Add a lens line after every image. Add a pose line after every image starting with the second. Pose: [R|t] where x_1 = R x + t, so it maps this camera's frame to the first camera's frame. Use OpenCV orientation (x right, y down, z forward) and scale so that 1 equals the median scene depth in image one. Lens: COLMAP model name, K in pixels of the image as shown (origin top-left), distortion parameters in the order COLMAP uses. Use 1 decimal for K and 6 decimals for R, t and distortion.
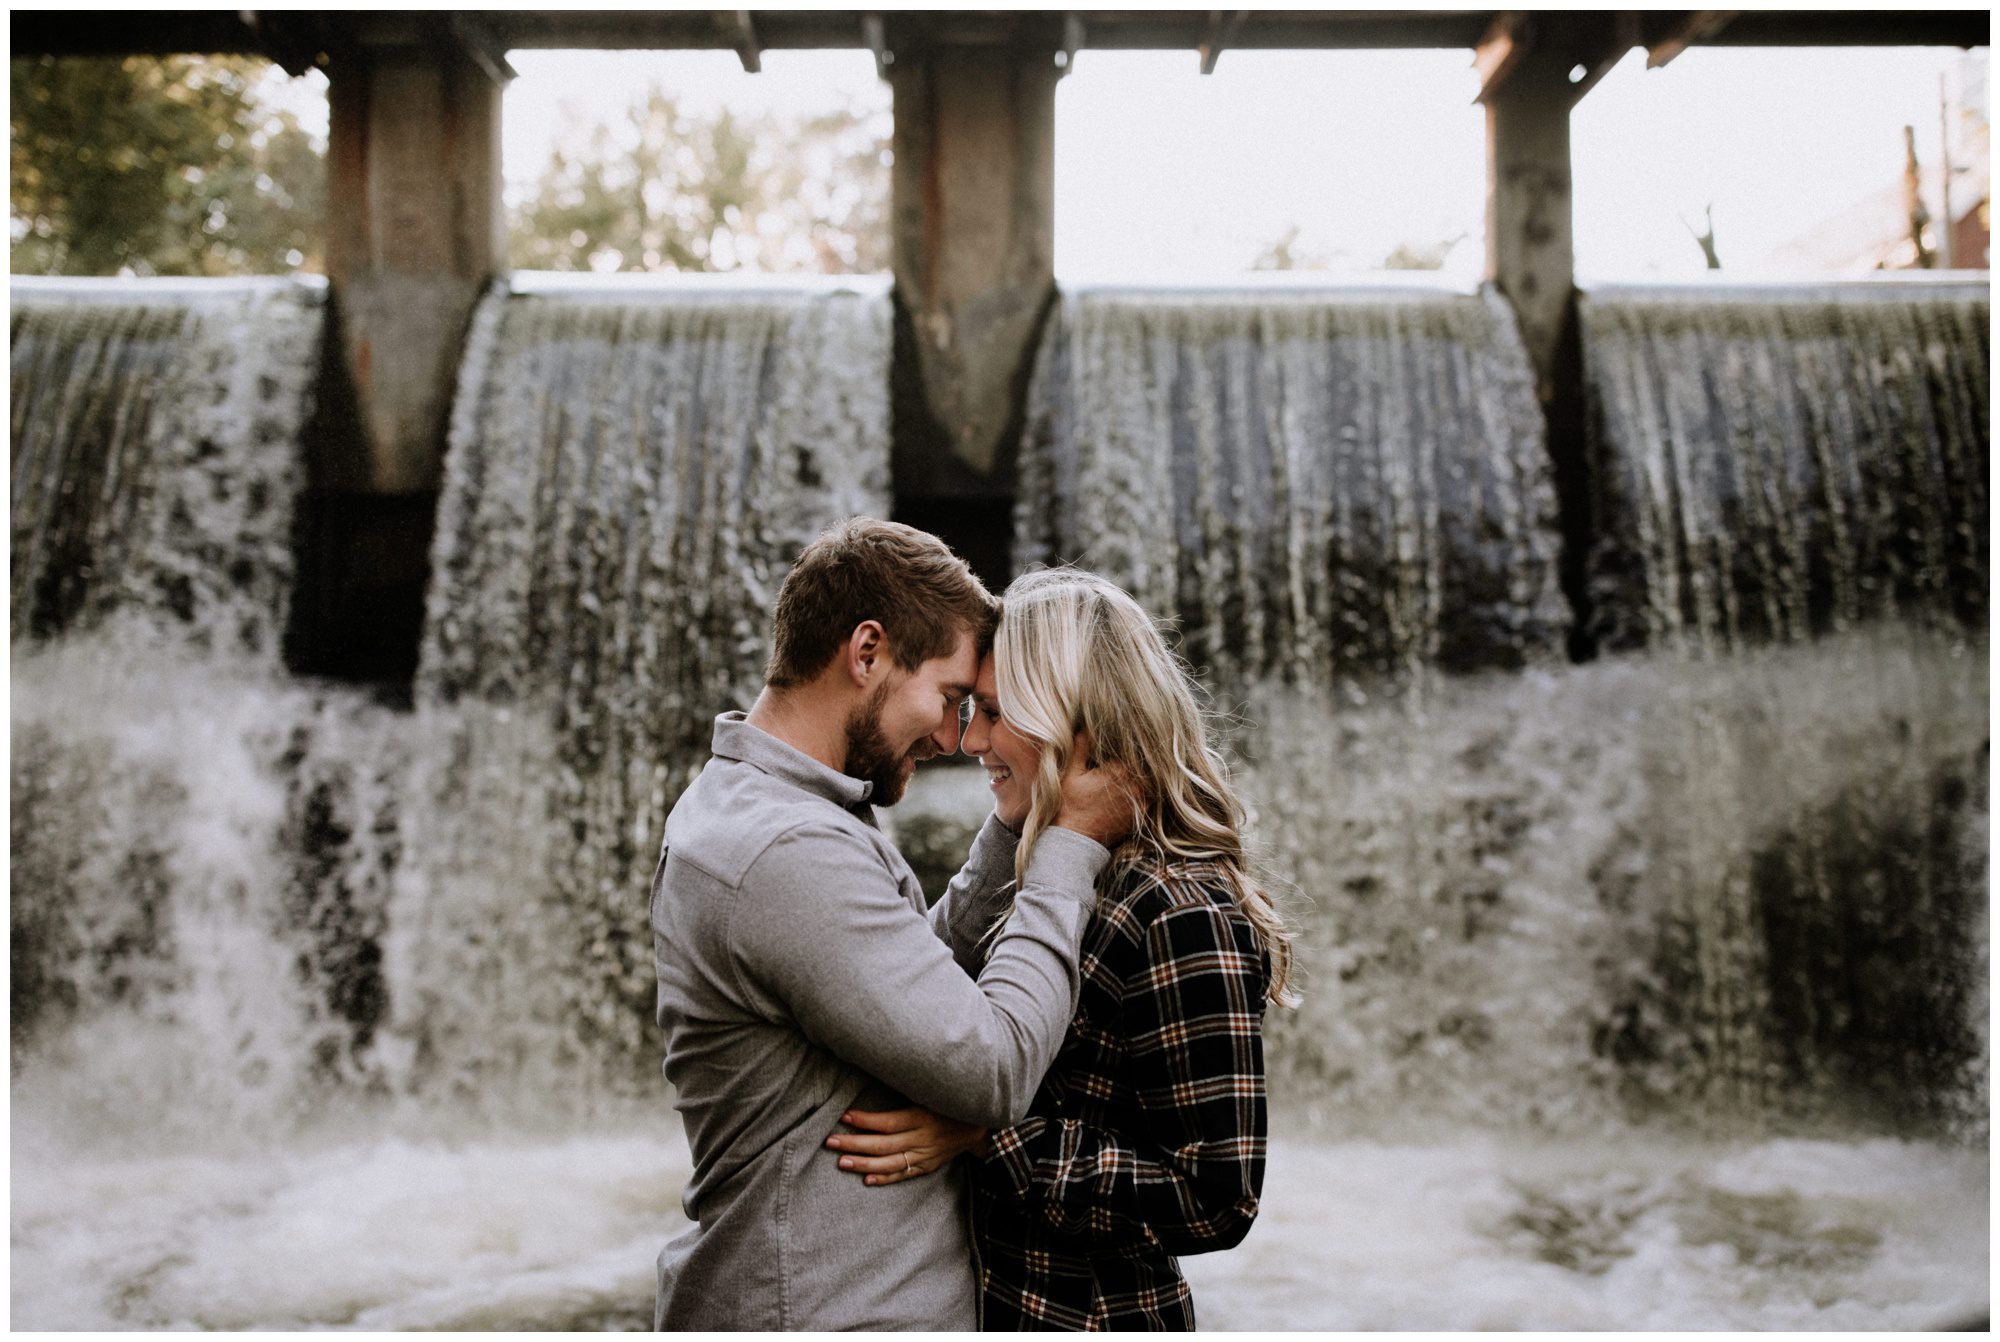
lens RADIAL K [[1846.2, 0, 982.7], [0, 1846.2, 668.1], [0, 0, 1]] dist [0.001004, -0.005781]
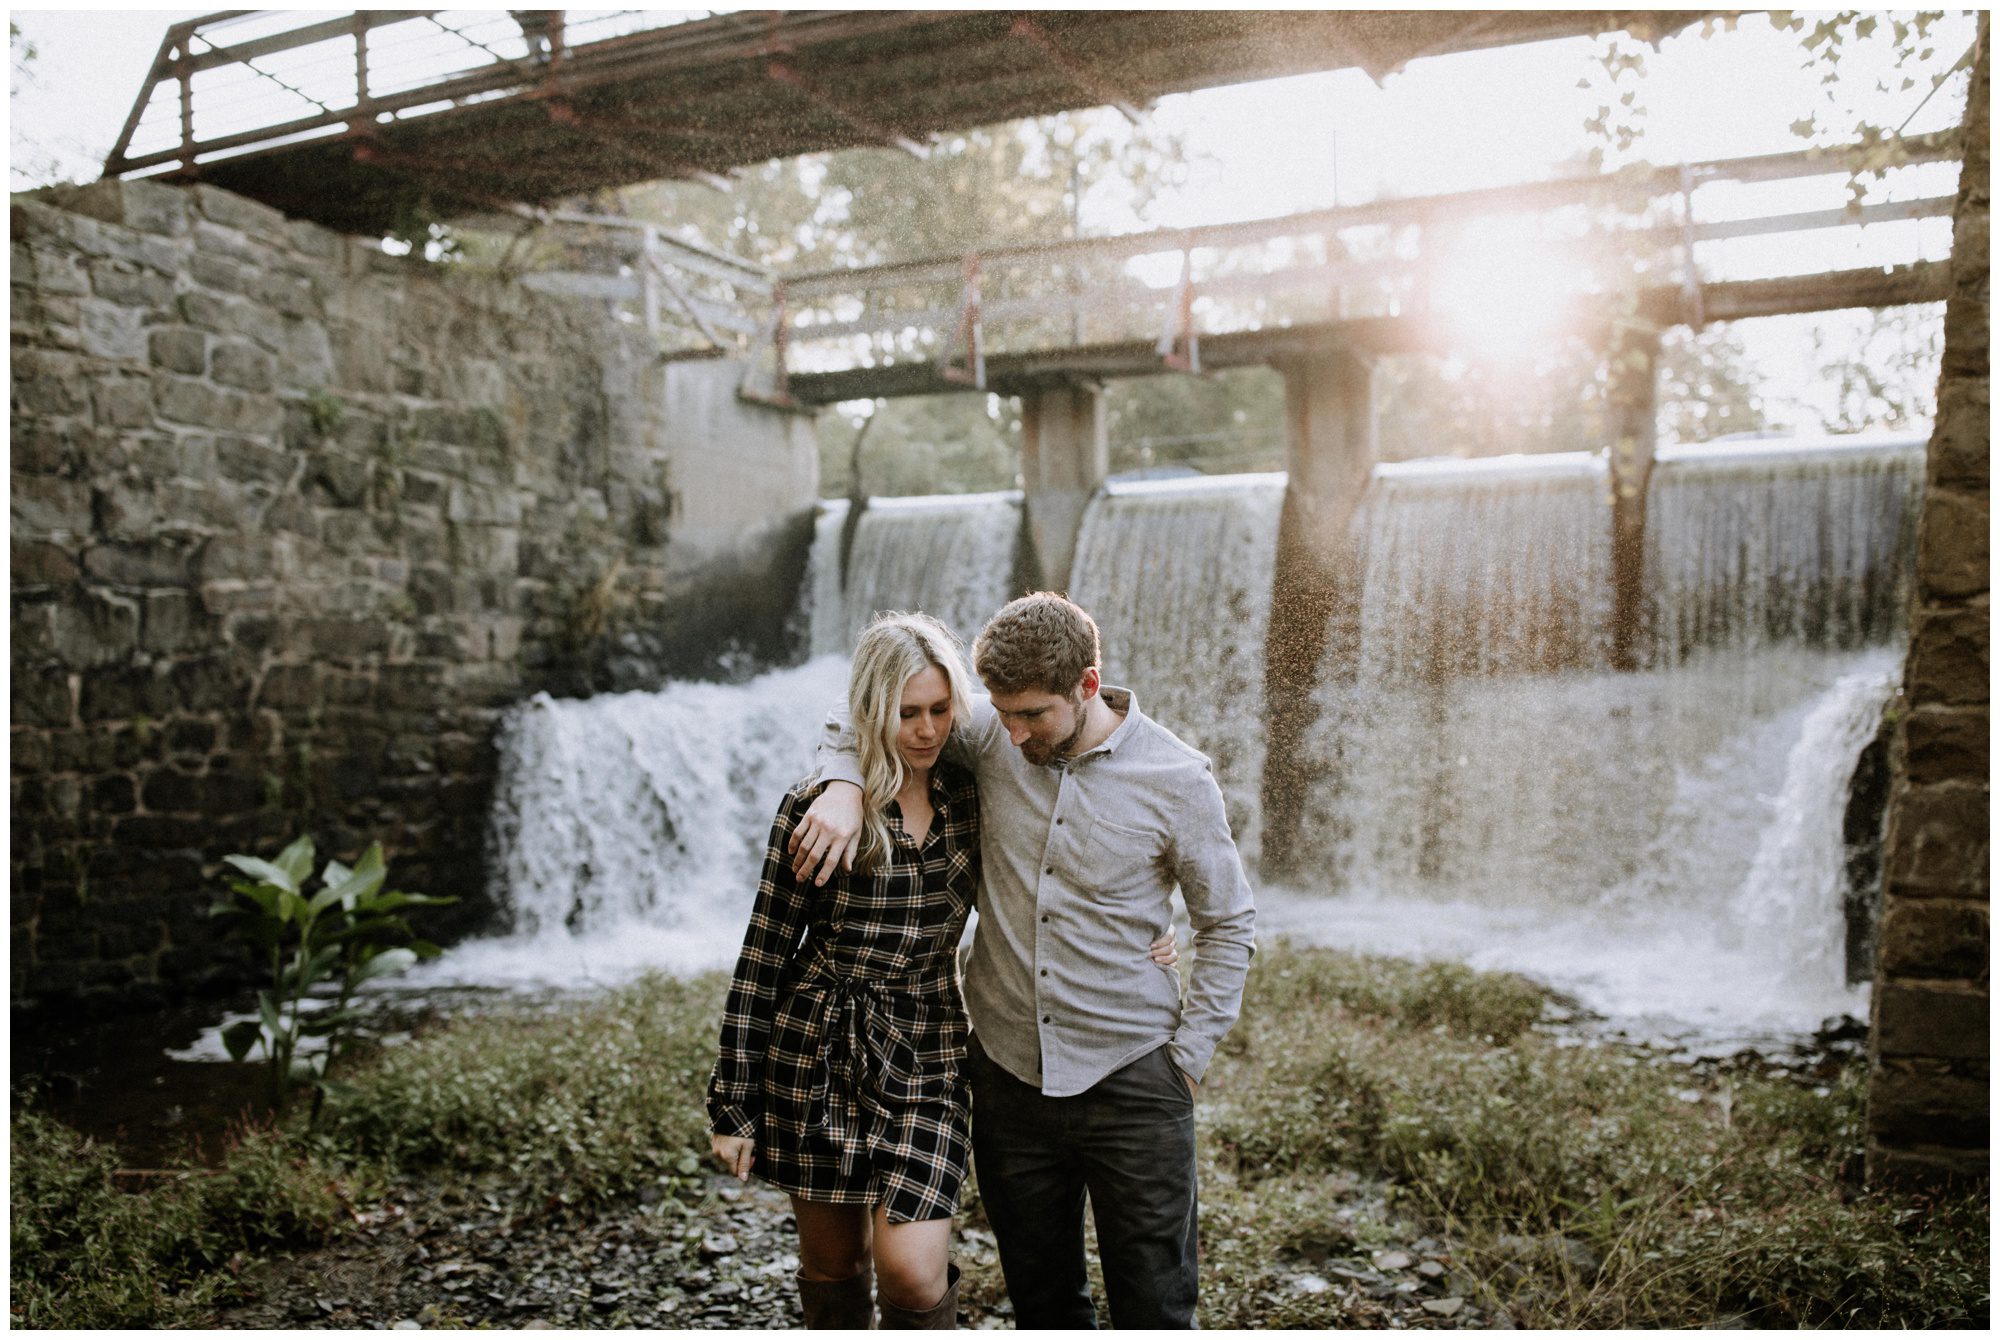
lens RADIAL K [[1846.2, 0, 982.7], [0, 1846.2, 667.1], [0, 0, 1]] dist [0.001004, -0.005781]
pose [[0.903834, -0.017246, -0.427535, 0.495798], [0.017881, 0.999837, -0.002529, -0.009842], [0.427508, -0.005359, 0.903995, -0.912958]]
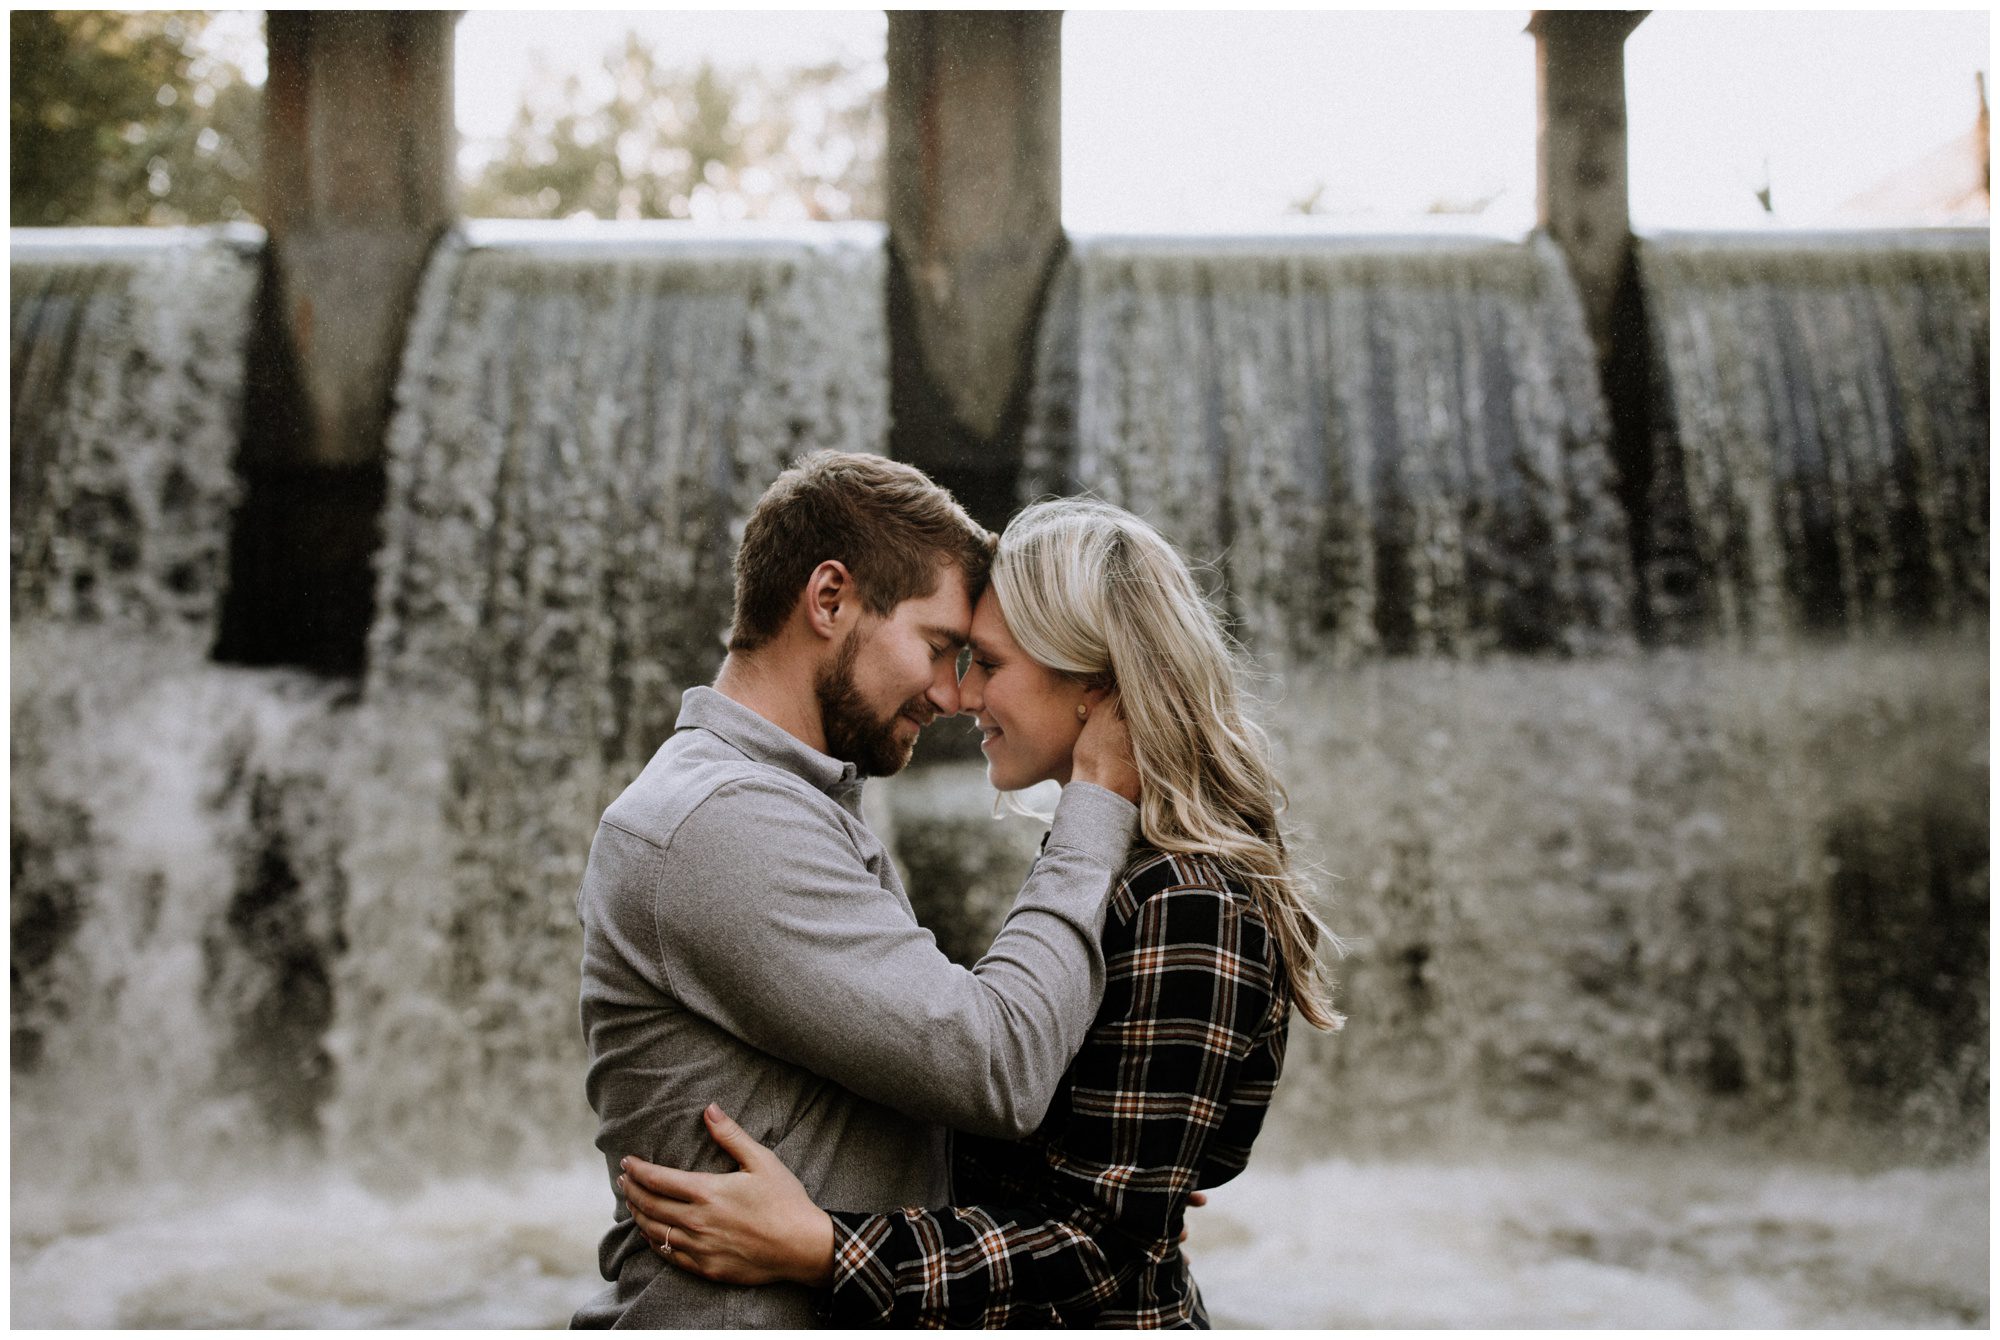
lens RADIAL K [[1985.5, 0, 1000.0], [0, 1985.5, 670.0], [0, 0, 1]] dist [-0.000836, -0.006495]
pose [[0.999967, -0.006570, 0.004816, 0.001212], [0.006553, 0.999972, 0.003560, 0.004771], [-0.004839, -0.003528, 0.999982, 0.018956]]
